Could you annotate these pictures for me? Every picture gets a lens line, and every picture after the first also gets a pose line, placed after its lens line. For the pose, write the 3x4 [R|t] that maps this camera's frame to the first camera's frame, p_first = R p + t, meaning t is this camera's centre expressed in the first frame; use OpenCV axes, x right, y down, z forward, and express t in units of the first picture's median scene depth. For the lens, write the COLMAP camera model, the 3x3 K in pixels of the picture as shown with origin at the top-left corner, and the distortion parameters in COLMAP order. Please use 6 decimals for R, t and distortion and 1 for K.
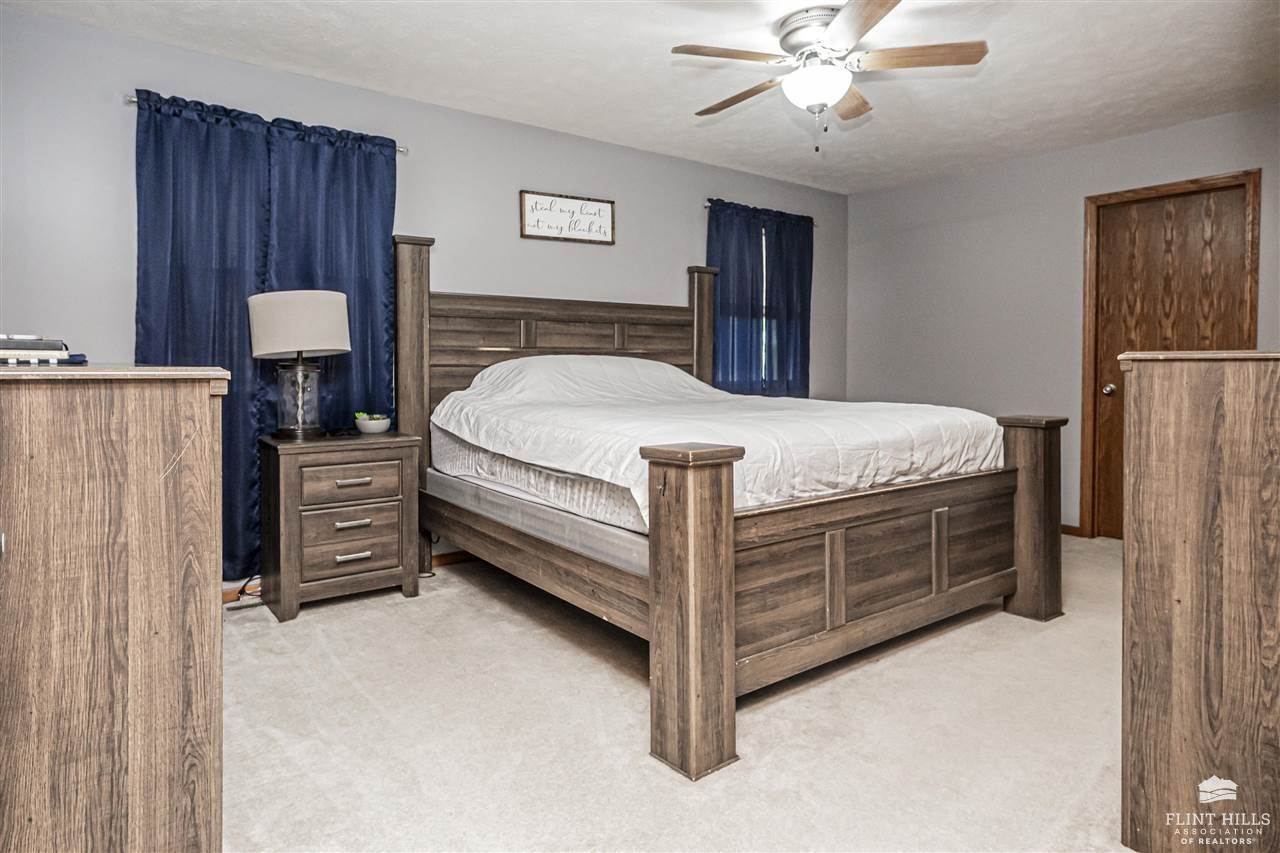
lens RADIAL K [[723.6, 0, 633.7], [0, 723.6, 418.6], [0, 0, 1]] dist [-0.007423, 0.000421]
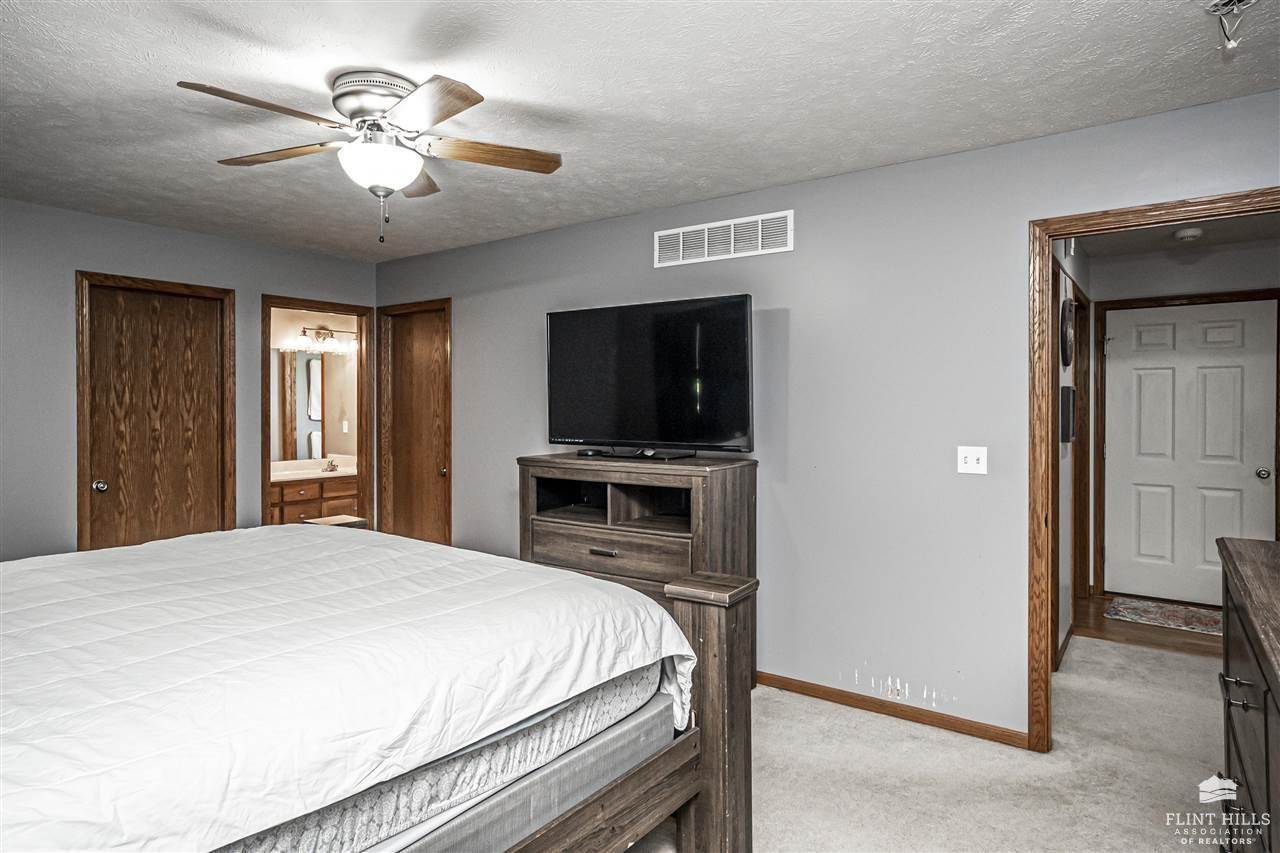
lens RADIAL K [[723.6, 0, 633.7], [0, 723.6, 418.6], [0, 0, 1]] dist [-0.007423, 0.000421]
pose [[-0.290252, -0.013560, 0.956854, -0.431501], [0.071391, 0.996806, 0.035782, -0.117009], [-0.954284, 0.078697, -0.288357, 0.658063]]
